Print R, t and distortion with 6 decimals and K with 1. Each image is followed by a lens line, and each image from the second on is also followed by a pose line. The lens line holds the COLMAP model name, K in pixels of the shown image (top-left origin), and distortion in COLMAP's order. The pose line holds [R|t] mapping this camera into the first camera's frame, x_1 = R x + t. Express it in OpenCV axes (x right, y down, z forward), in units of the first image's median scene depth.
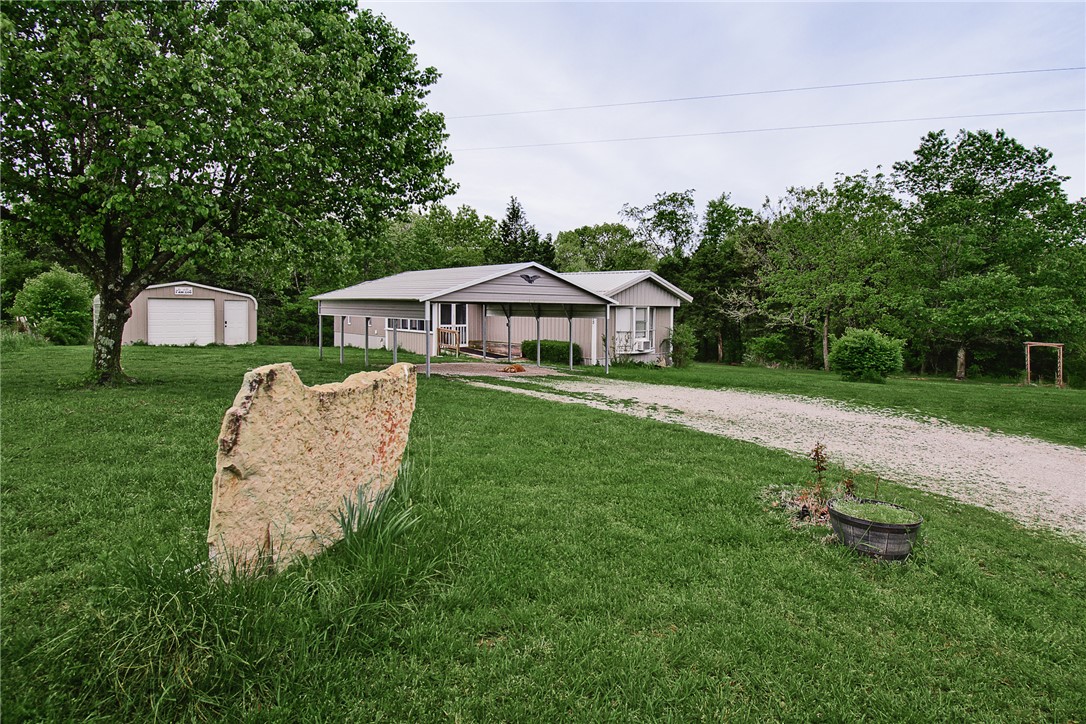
lens RADIAL K [[950.4, 0, 543.4], [0, 950.4, 345.0], [0, 0, 1]] dist [0.040342, -0.109455]
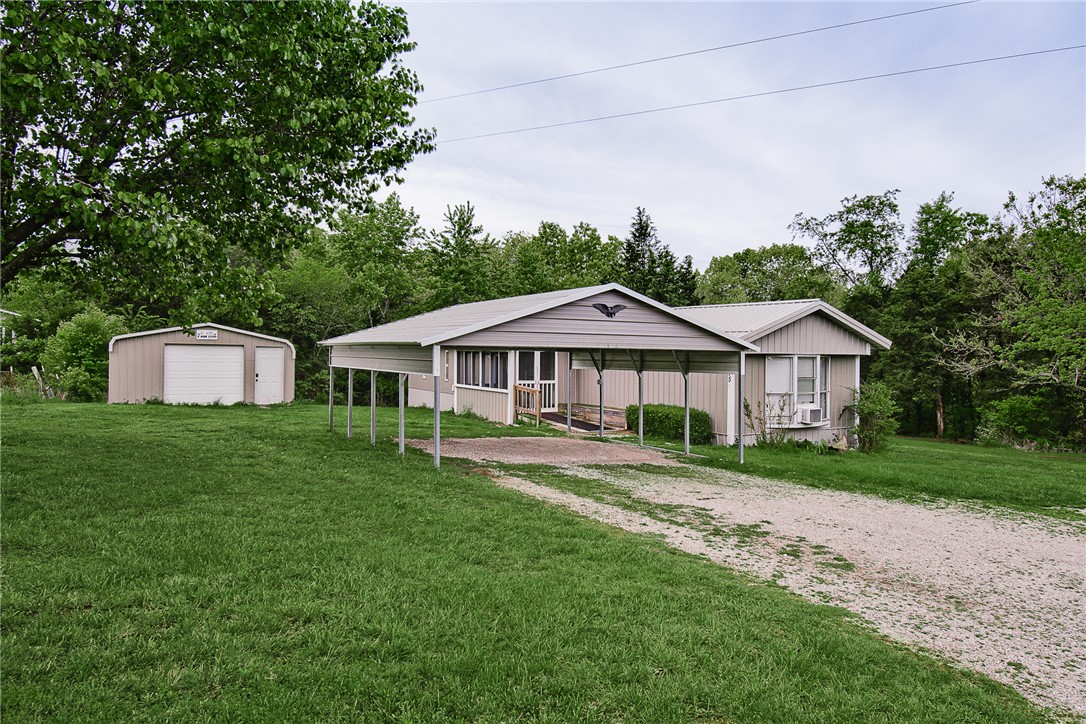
lens RADIAL K [[950.4, 0, 543.4], [0, 950.4, 345.0], [0, 0, 1]] dist [0.040342, -0.109455]
pose [[0.976684, -0.000867, -0.214679, 0.058222], [-0.010462, 0.998612, -0.051628, -0.010486], [0.214426, 0.052670, 0.975319, 0.285752]]
